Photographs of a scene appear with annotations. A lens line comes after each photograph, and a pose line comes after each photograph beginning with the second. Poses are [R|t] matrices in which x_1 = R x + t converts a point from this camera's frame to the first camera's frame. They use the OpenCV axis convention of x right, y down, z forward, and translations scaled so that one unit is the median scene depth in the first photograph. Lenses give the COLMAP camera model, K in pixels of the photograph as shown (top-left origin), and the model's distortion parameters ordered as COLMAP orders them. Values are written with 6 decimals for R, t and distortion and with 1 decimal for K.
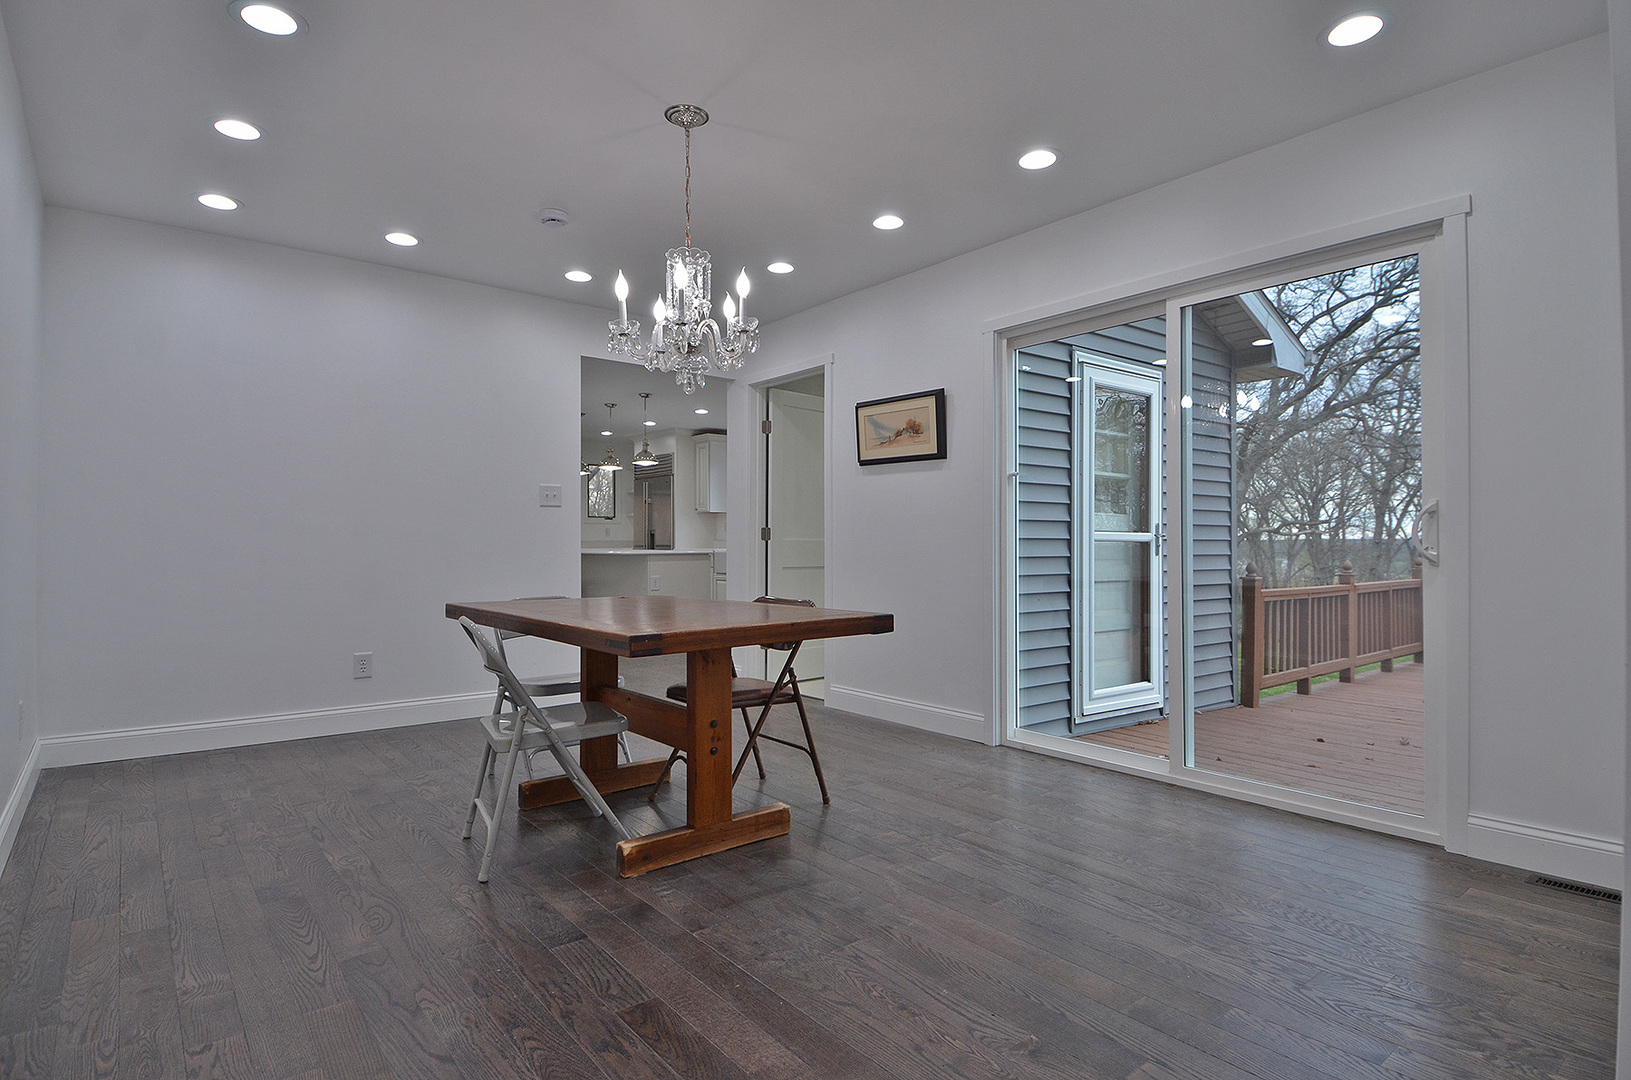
lens RADIAL K [[851.7, 0, 821.8], [0, 851.7, 535.6], [0, 0, 1]] dist [0.050239, -0.054567]
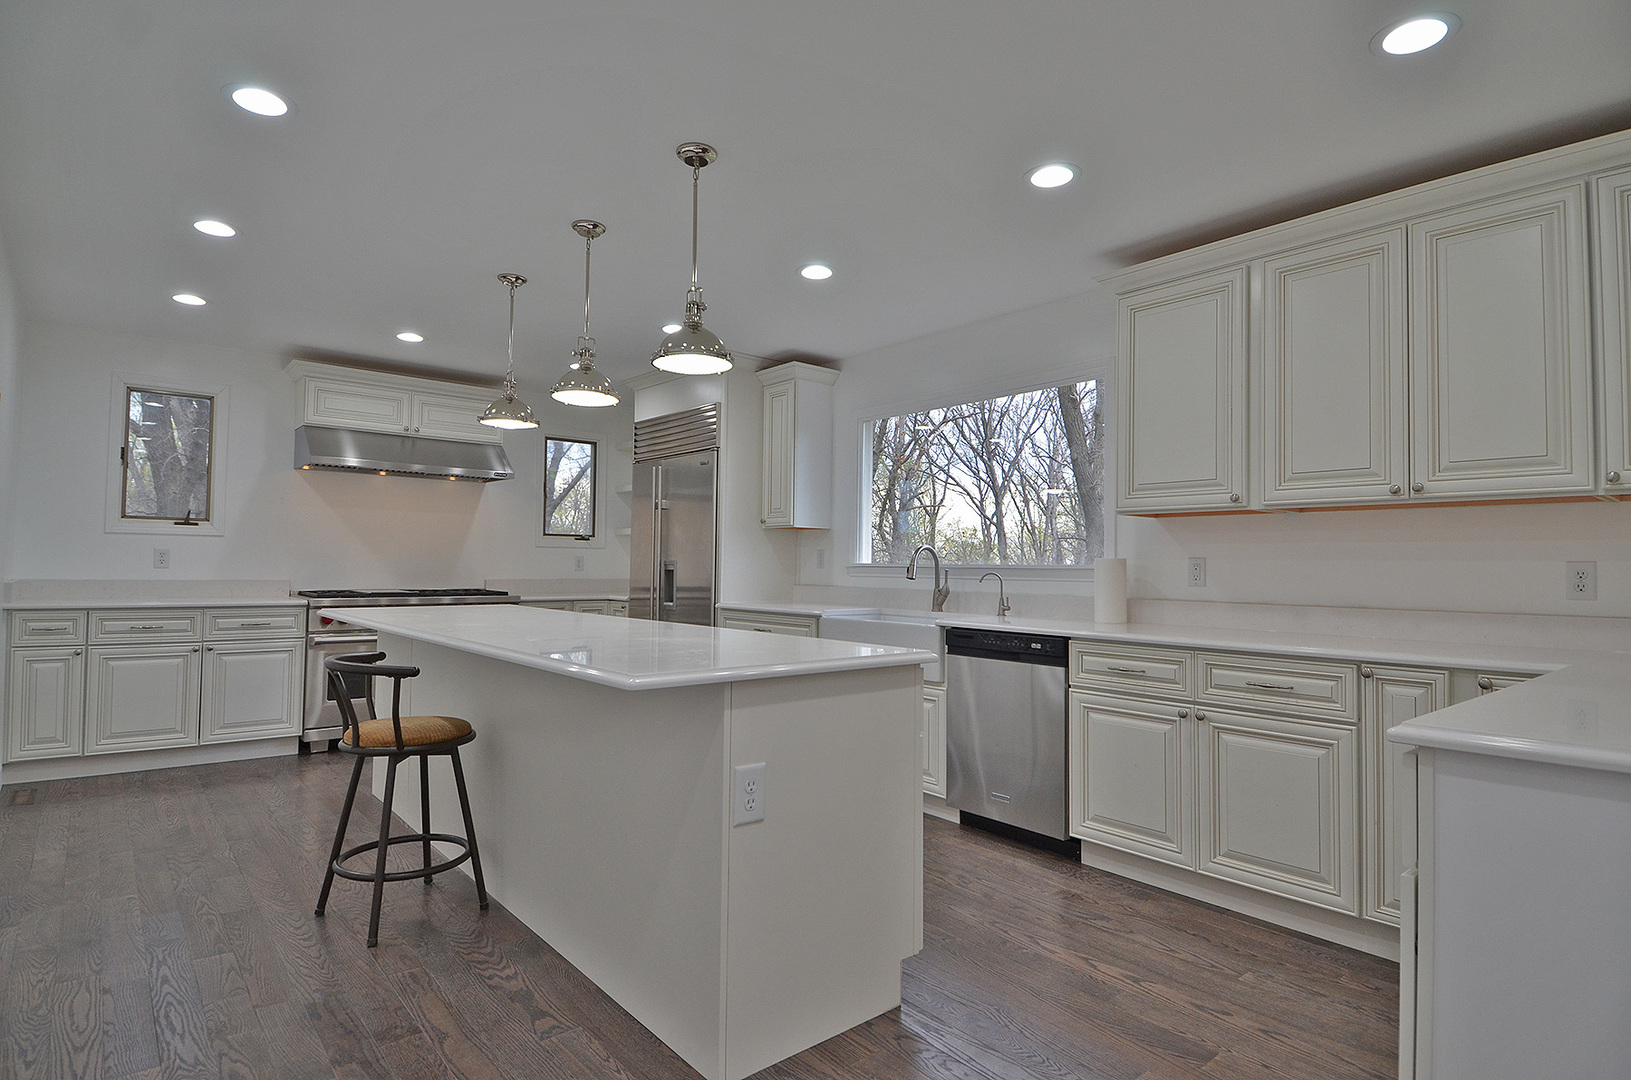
lens RADIAL K [[868.5, 0, 822.3], [0, 868.5, 540.8], [0, 0, 1]] dist [0.018866, -0.023622]
pose [[0.999740, 0.011929, 0.019433, -0.122580], [-0.011496, 0.999686, -0.022243, -0.009109], [-0.019693, 0.022014, 0.999564, 0.503018]]
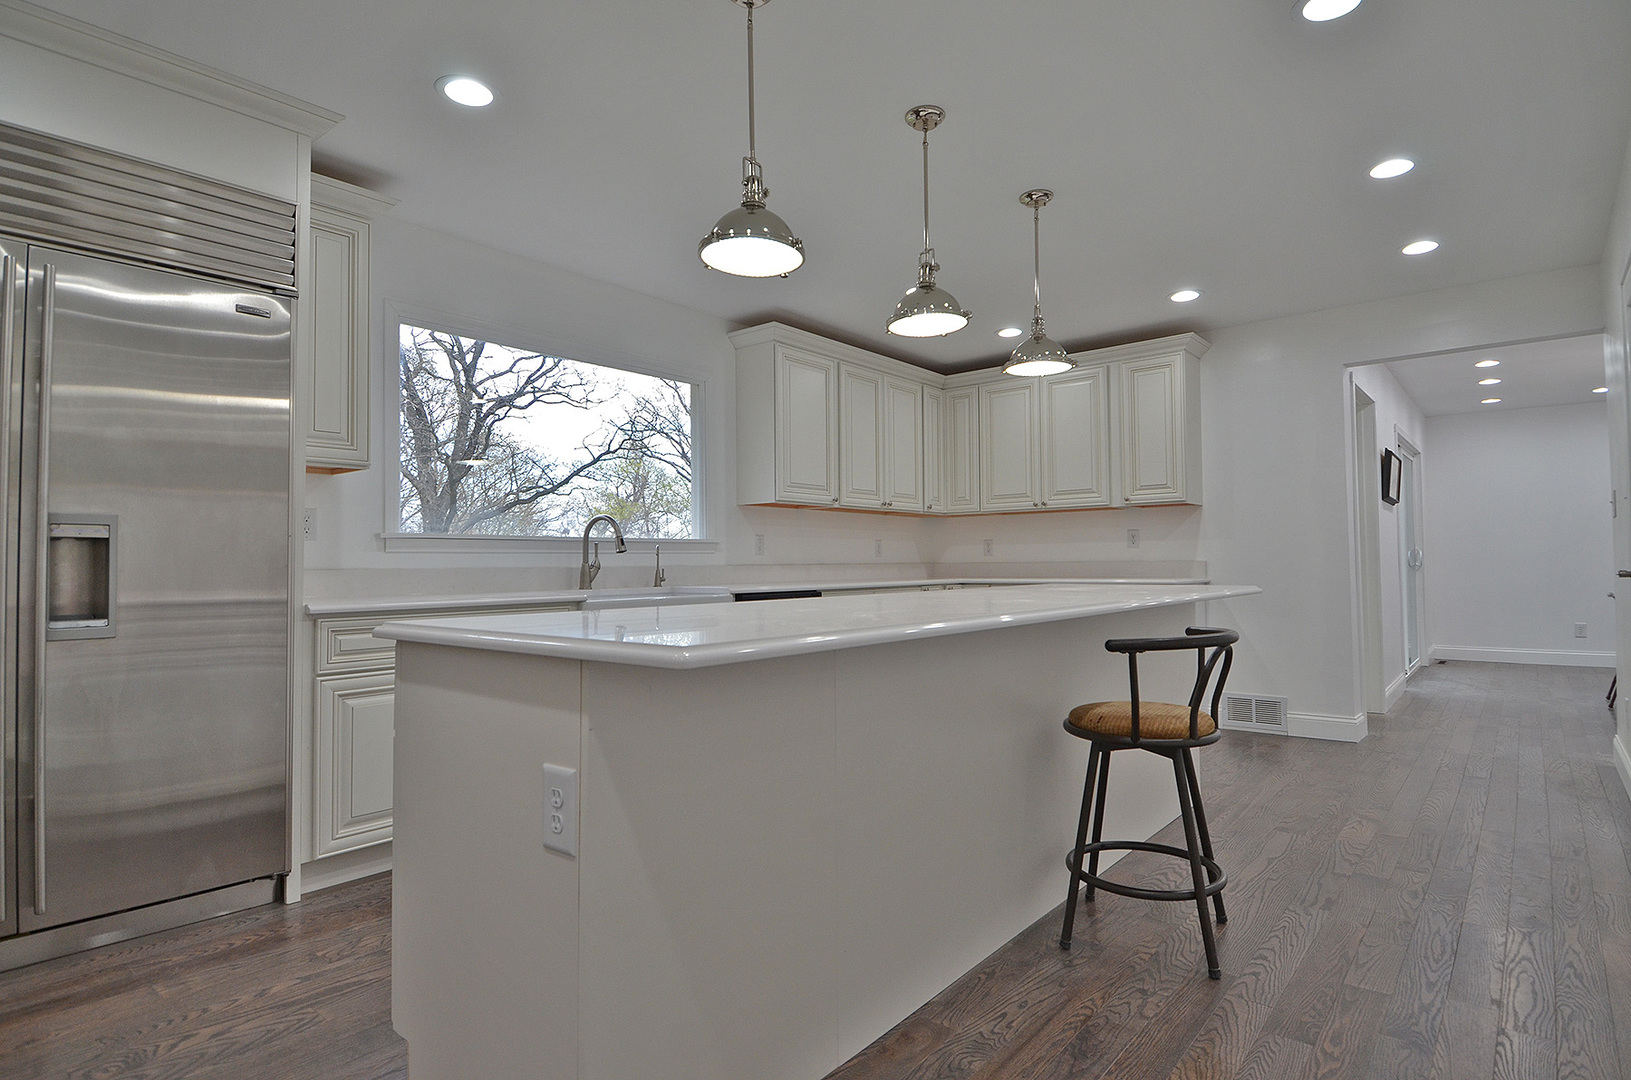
lens RADIAL K [[856.2, 0, 836.4], [0, 856.2, 544.3], [0, 0, 1]] dist [-0.000671, -0.034052]
pose [[-0.206509, 0.032778, 0.977895, -0.436541], [0.019313, 0.999381, -0.029420, 0.008094], [-0.978254, 0.012810, -0.207014, 0.890140]]
